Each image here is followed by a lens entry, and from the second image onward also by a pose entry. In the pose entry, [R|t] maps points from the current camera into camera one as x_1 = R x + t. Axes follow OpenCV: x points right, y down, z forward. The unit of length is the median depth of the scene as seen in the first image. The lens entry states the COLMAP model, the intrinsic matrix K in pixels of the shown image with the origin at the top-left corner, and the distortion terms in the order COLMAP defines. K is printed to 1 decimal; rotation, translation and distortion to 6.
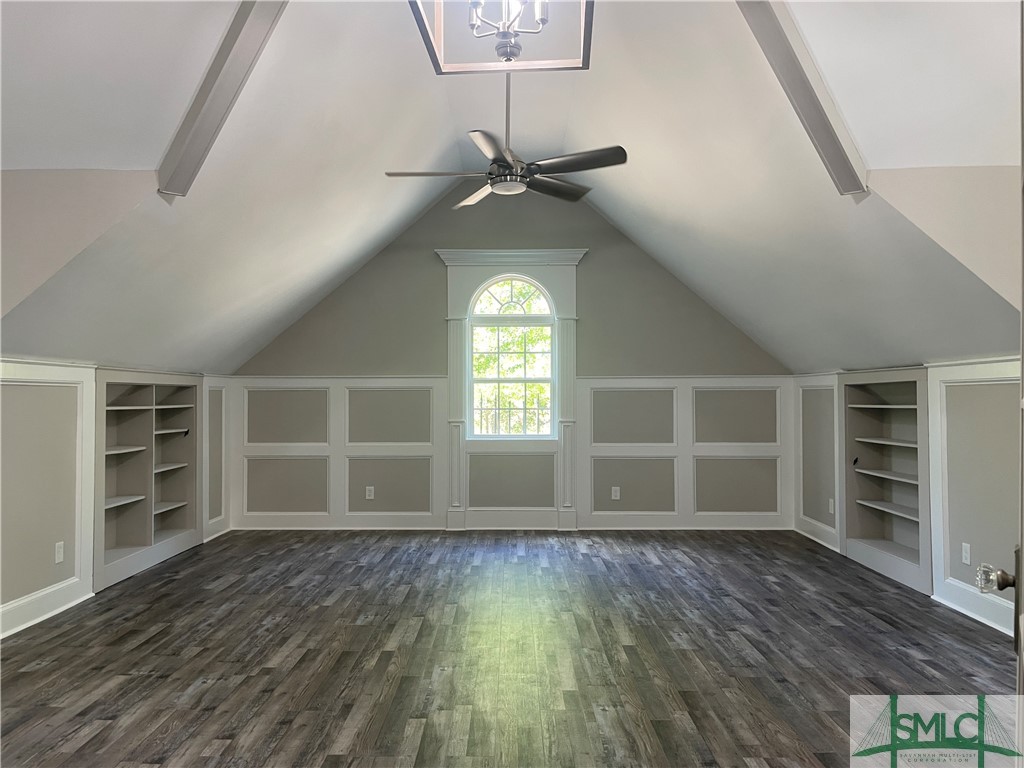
lens RADIAL K [[779.8, 0, 512.9], [0, 779.8, 388.2], [0, 0, 1]] dist [0.087478, -0.121294]
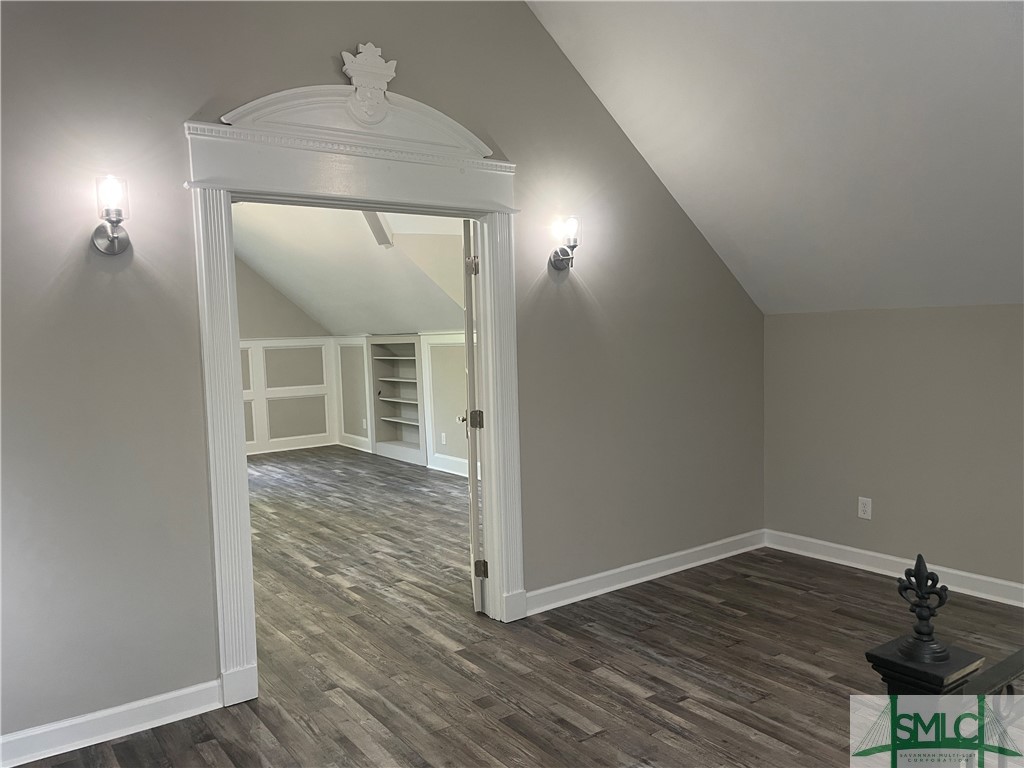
lens RADIAL K [[779.8, 0, 512.9], [0, 779.8, 388.2], [0, 0, 1]] dist [0.087478, -0.121294]
pose [[0.808944, -0.066792, 0.584079, -0.285277], [0.022537, 0.996318, 0.082720, -0.043923], [-0.587453, -0.053753, 0.807471, -0.450678]]
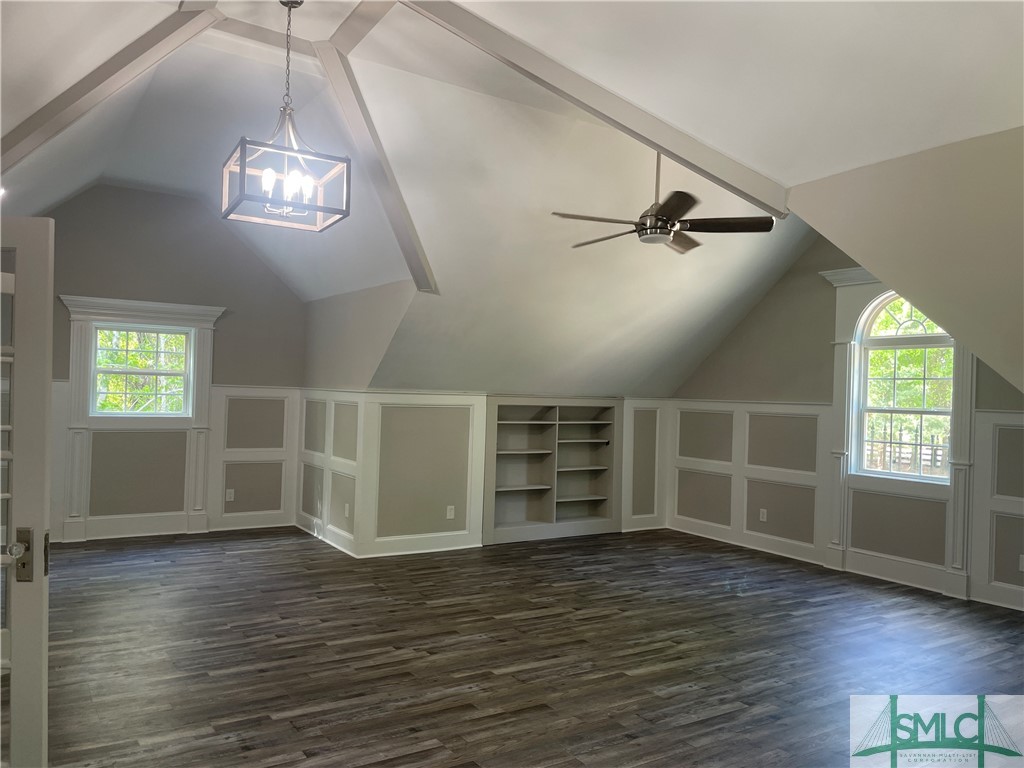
lens RADIAL K [[779.8, 0, 512.9], [0, 779.8, 388.2], [0, 0, 1]] dist [0.087478, -0.121294]
pose [[0.550907, 0.013234, -0.834461, 0.675896], [-0.018719, 0.999819, 0.003499, -0.041733], [0.834356, 0.013693, 0.551055, 0.204264]]
